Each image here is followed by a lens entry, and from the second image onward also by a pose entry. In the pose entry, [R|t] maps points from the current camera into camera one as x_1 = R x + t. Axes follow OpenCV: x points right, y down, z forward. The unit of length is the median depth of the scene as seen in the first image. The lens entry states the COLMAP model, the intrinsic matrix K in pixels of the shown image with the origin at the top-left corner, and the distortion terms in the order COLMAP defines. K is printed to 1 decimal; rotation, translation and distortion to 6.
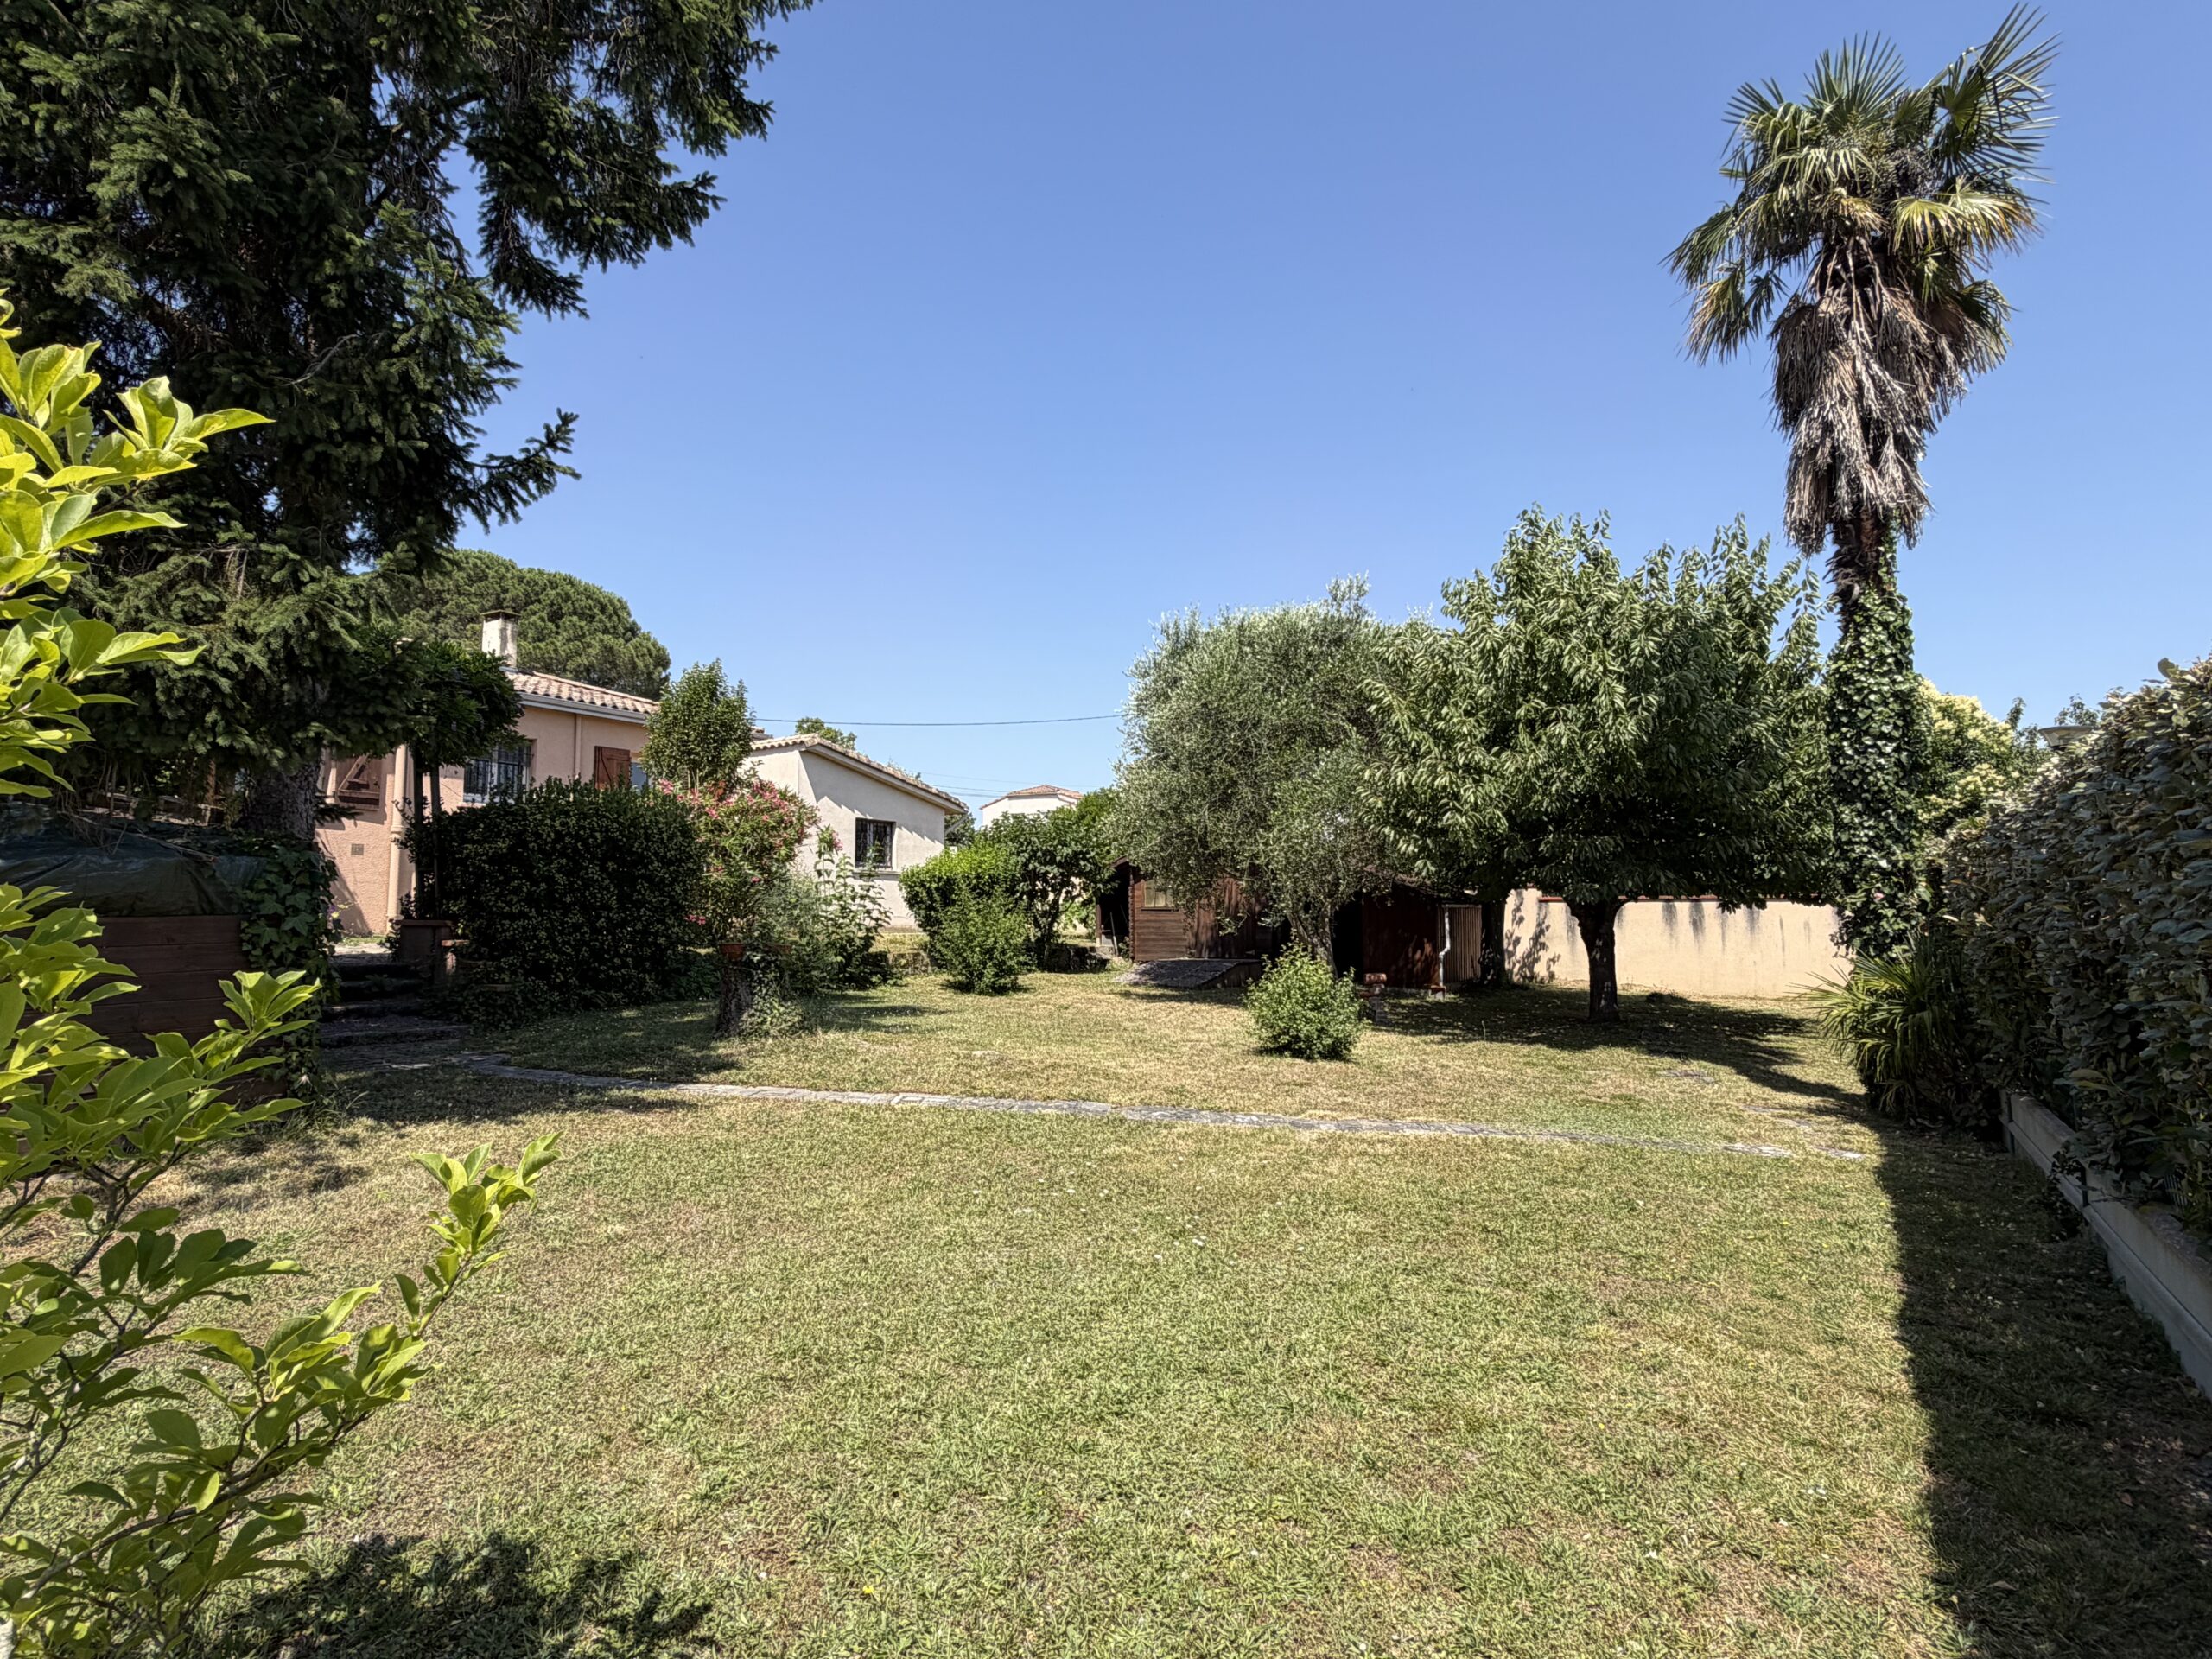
lens RADIAL K [[1136.1, 0, 1099.7], [0, 1136.1, 835.0], [0, 0, 1]] dist [0.003505, 0.001513]
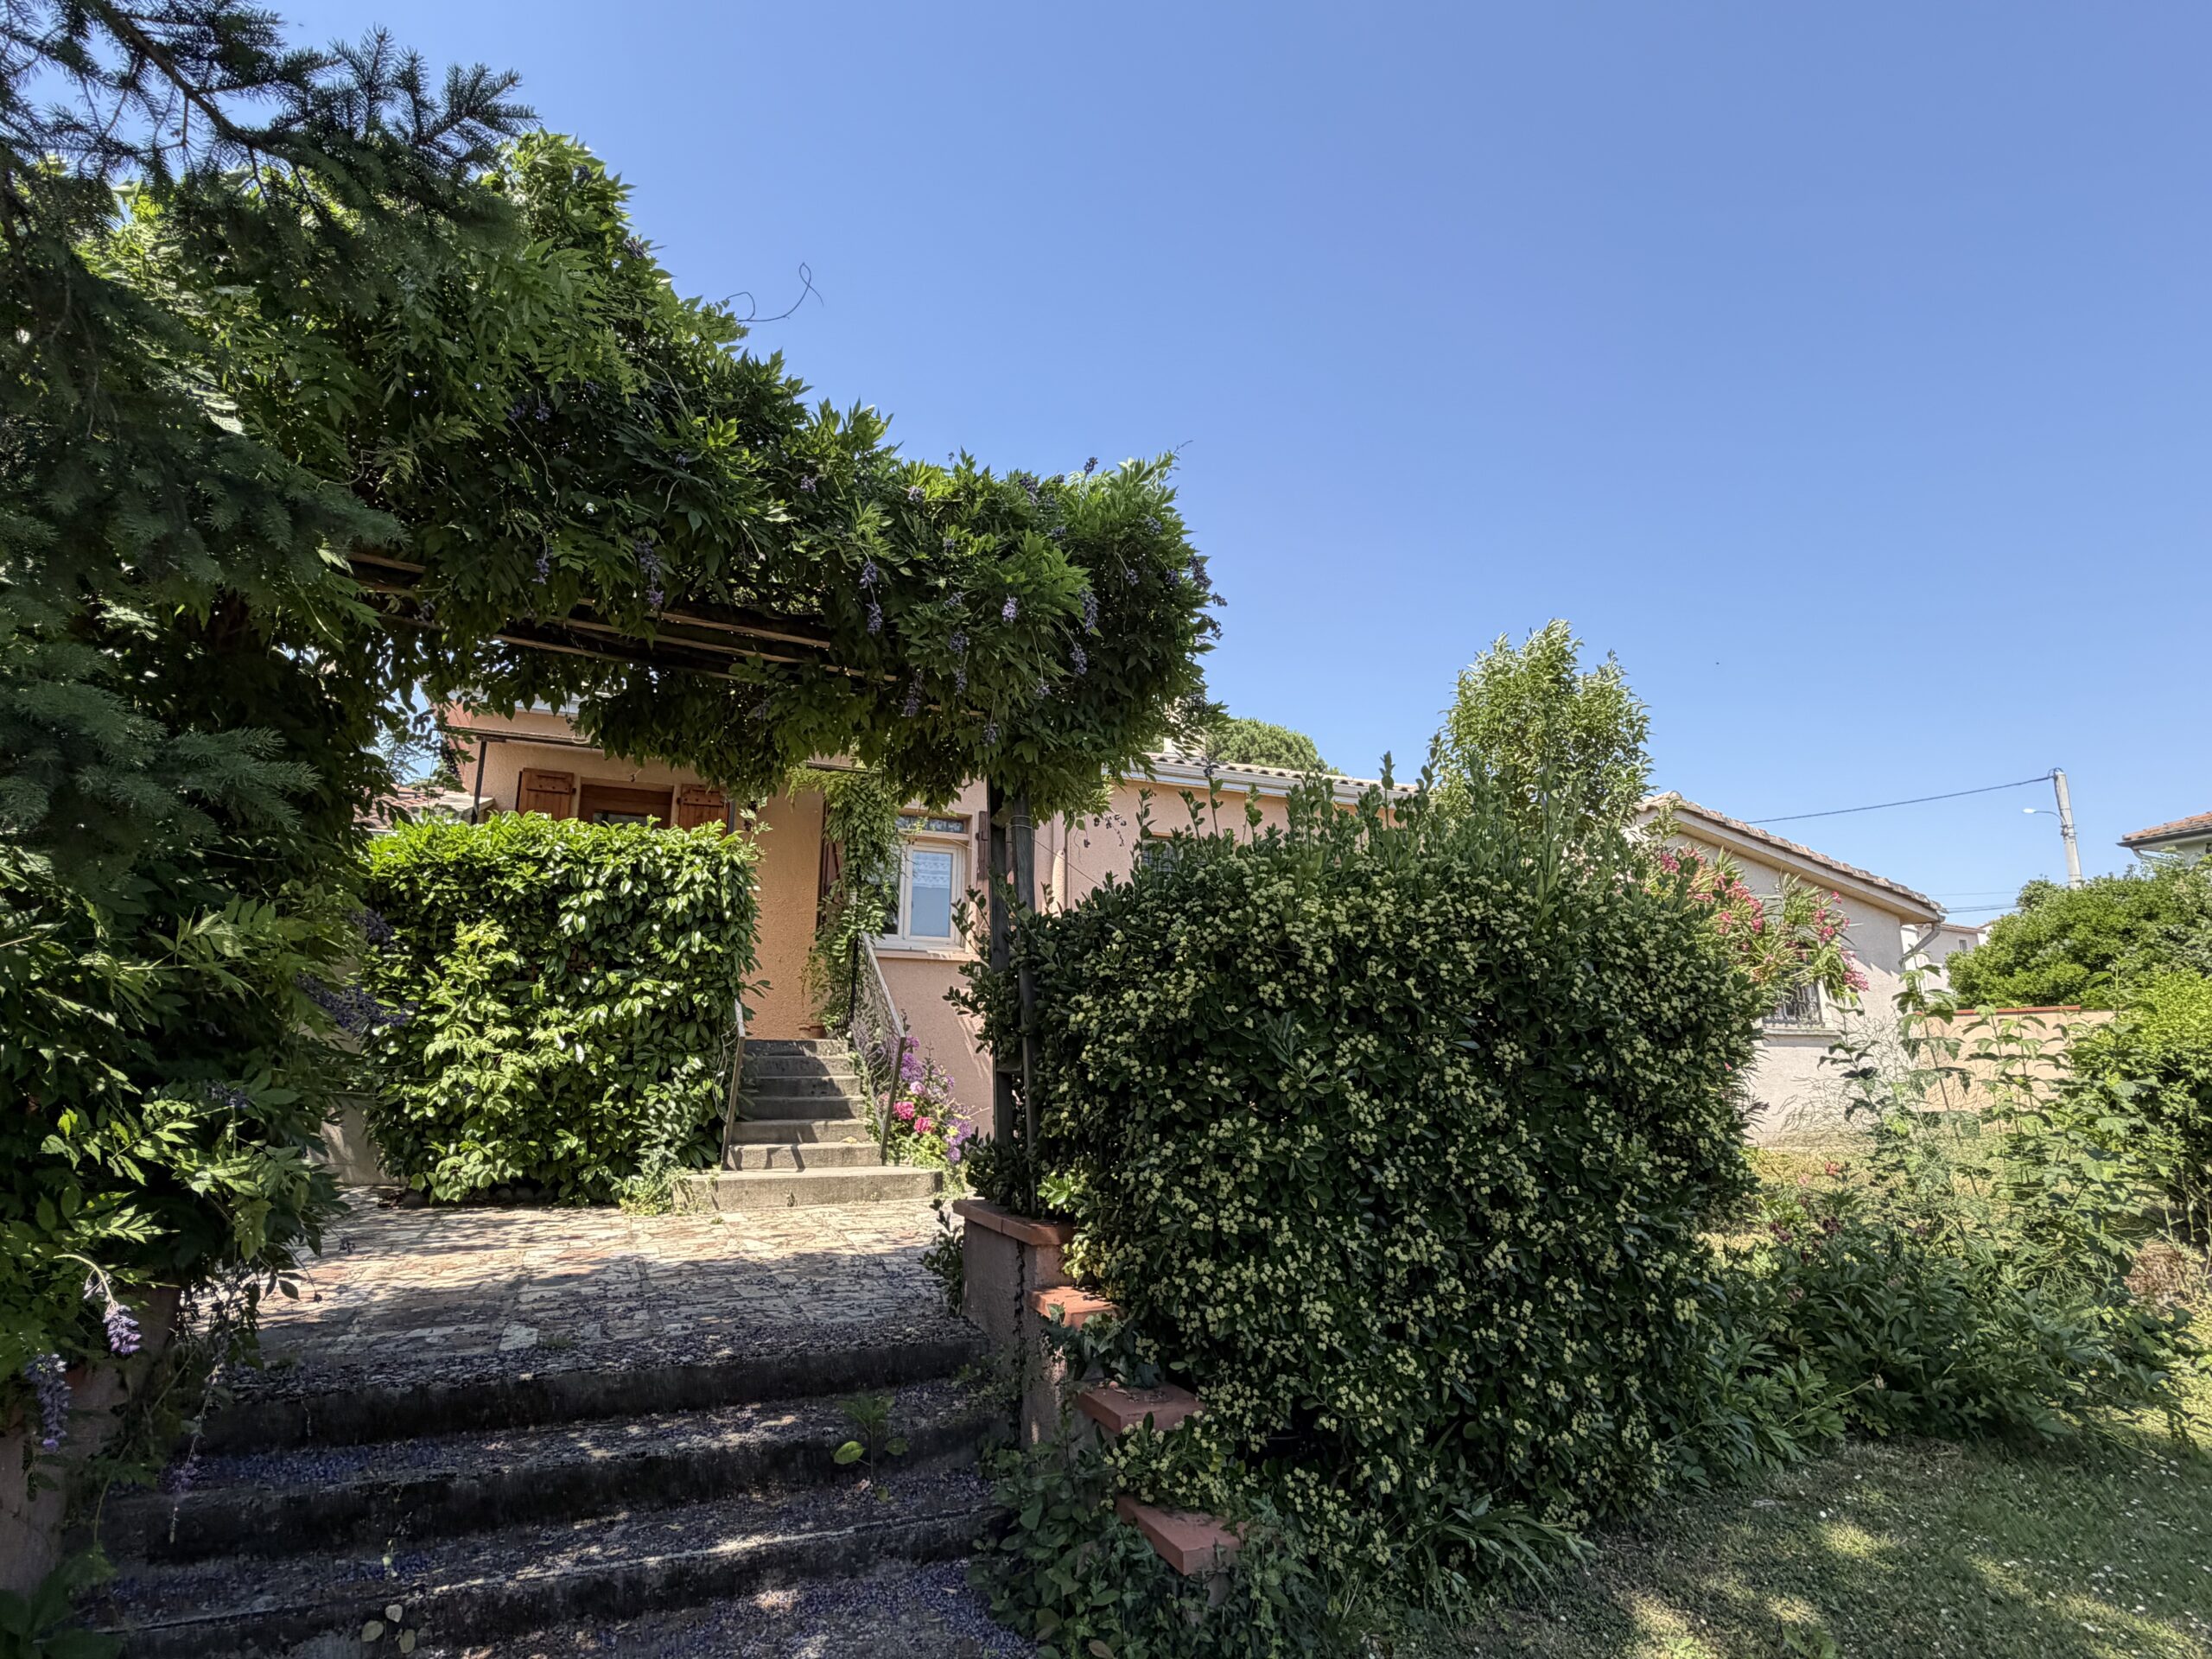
lens RADIAL K [[1136.1, 0, 1097.3], [0, 1136.1, 830.3], [0, 0, 1]] dist [0.003505, 0.001513]
pose [[0.835904, -0.114931, -0.536707, -0.109877], [0.038949, 0.987787, -0.150865, 0.003179], [0.547491, 0.105205, 0.830172, 0.214082]]
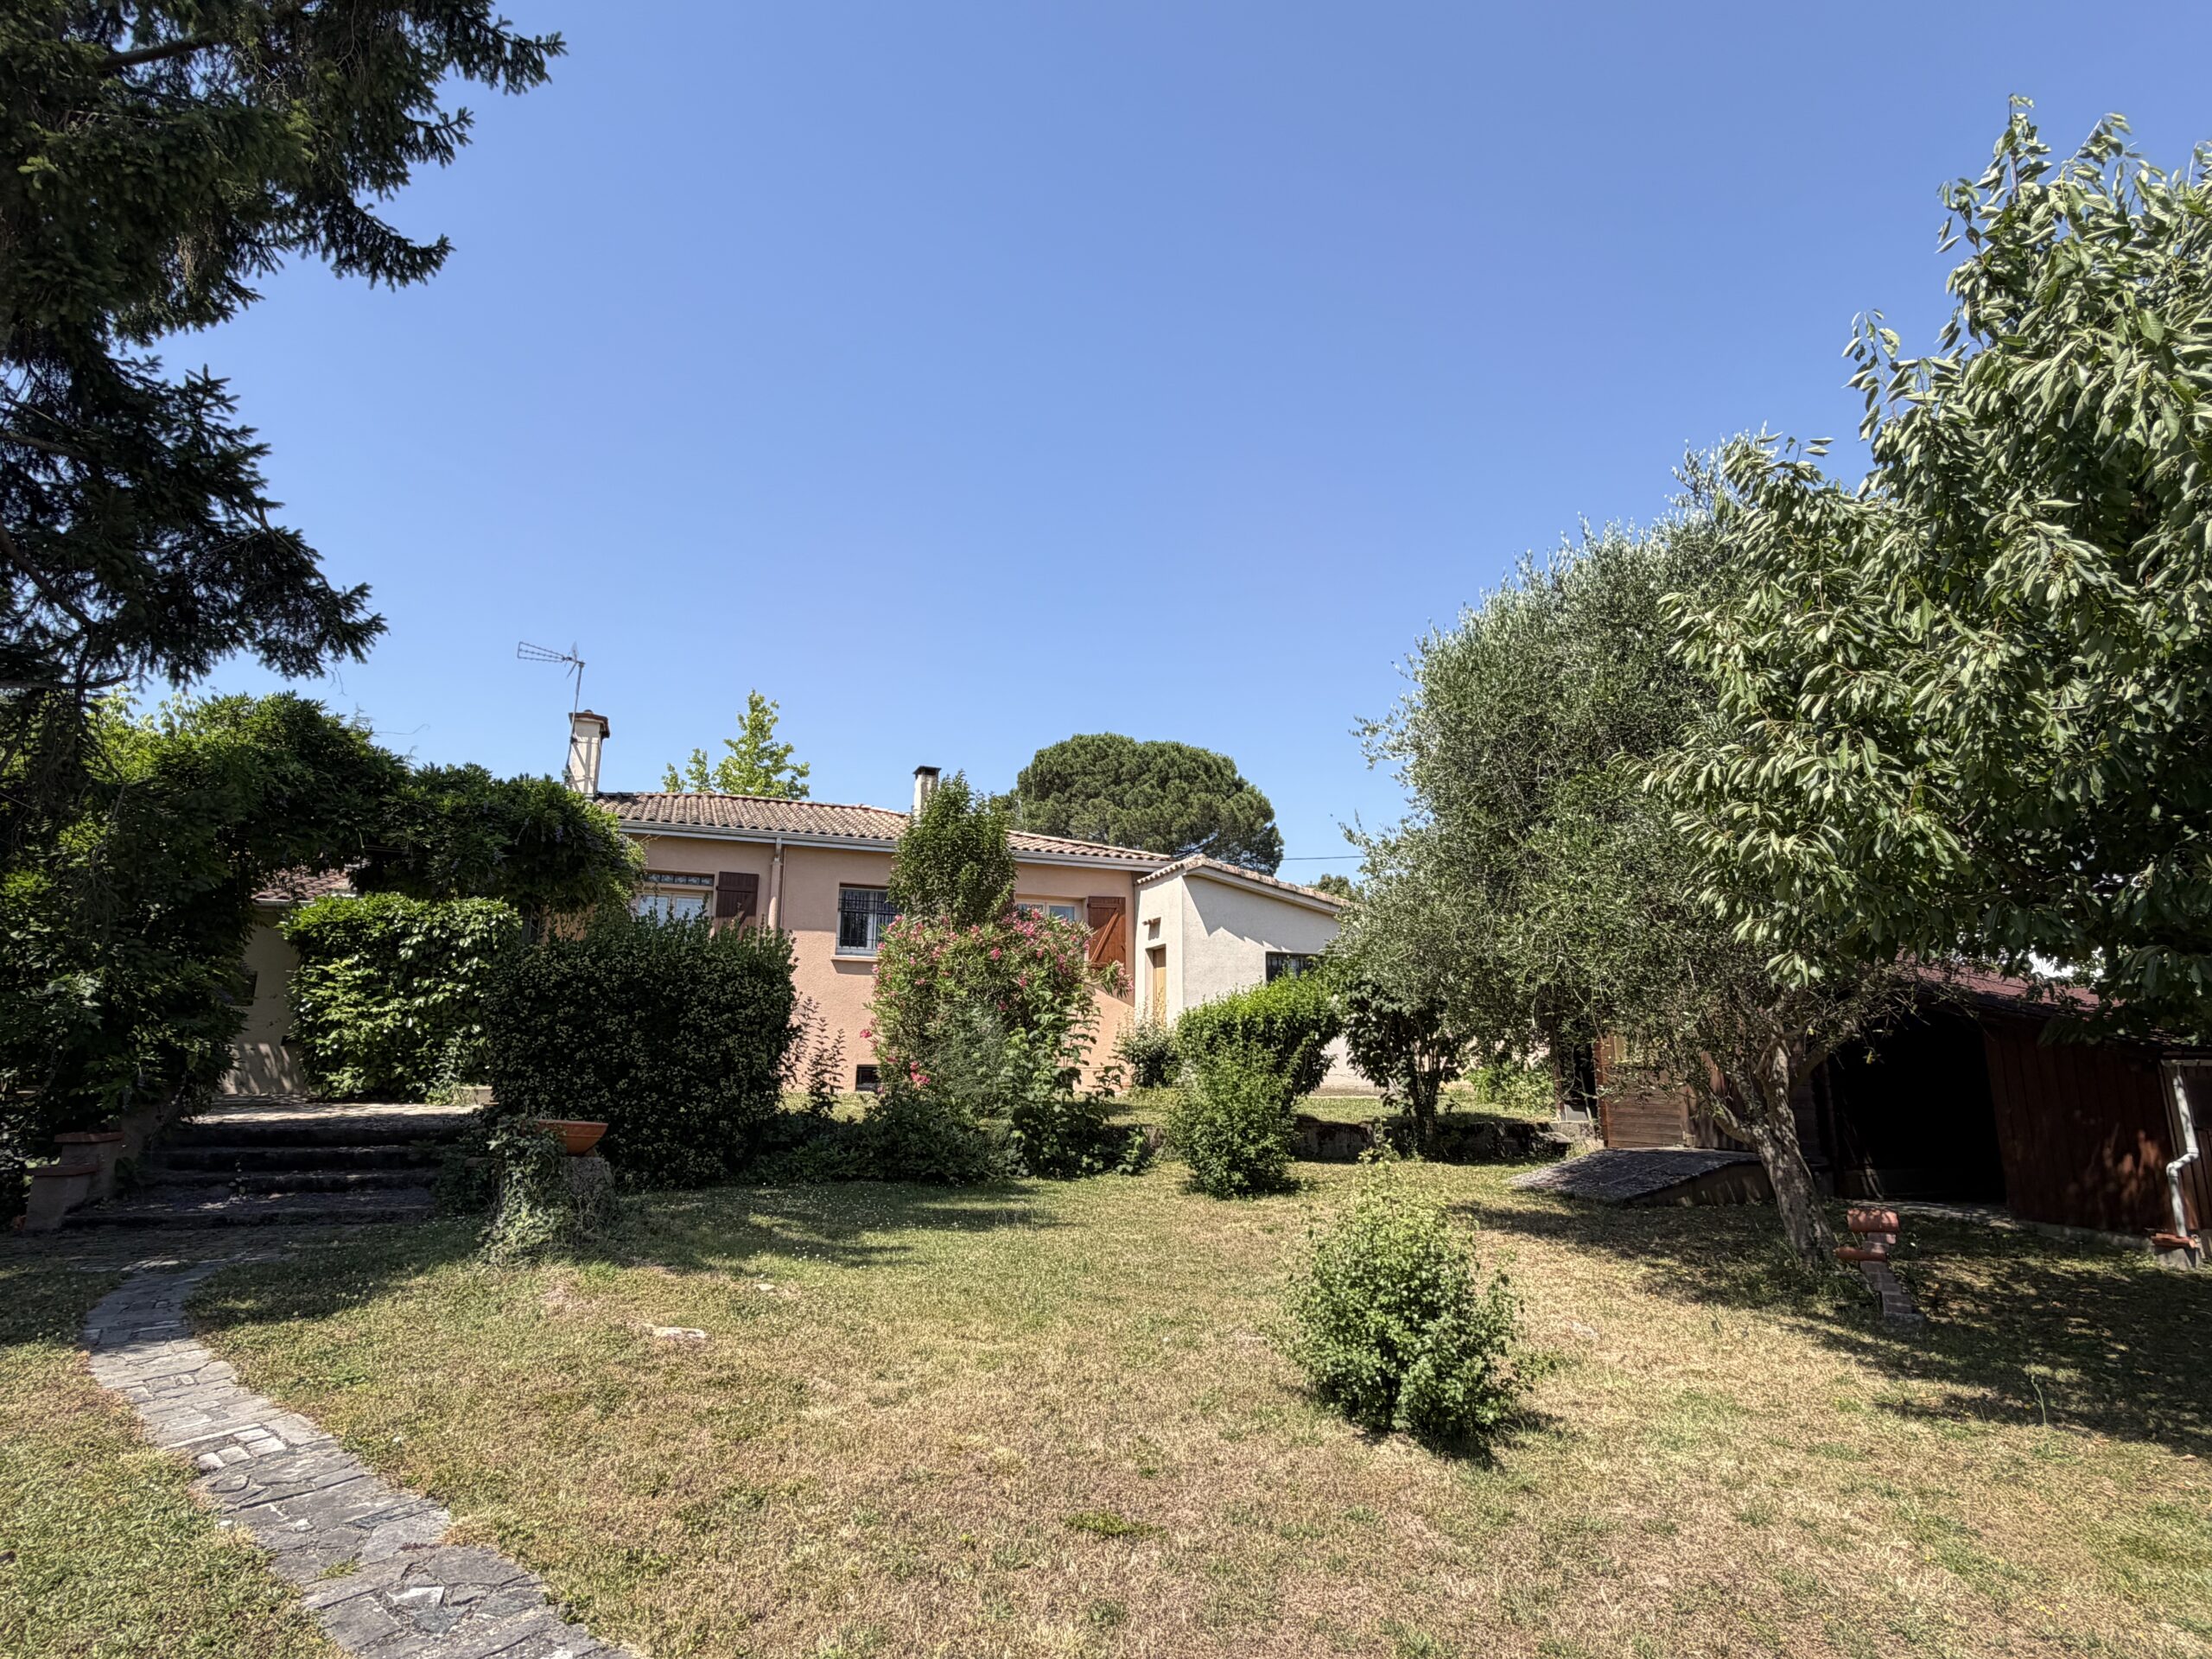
lens RADIAL K [[1136.1, 0, 1108.3], [0, 1136.1, 822.8], [0, 0, 1]] dist [0.003505, 0.001513]
pose [[0.815342, -0.118439, -0.566736, 0.105033], [0.036566, 0.987433, -0.153751, 0.009154], [0.577824, 0.104636, 0.809426, 0.158307]]
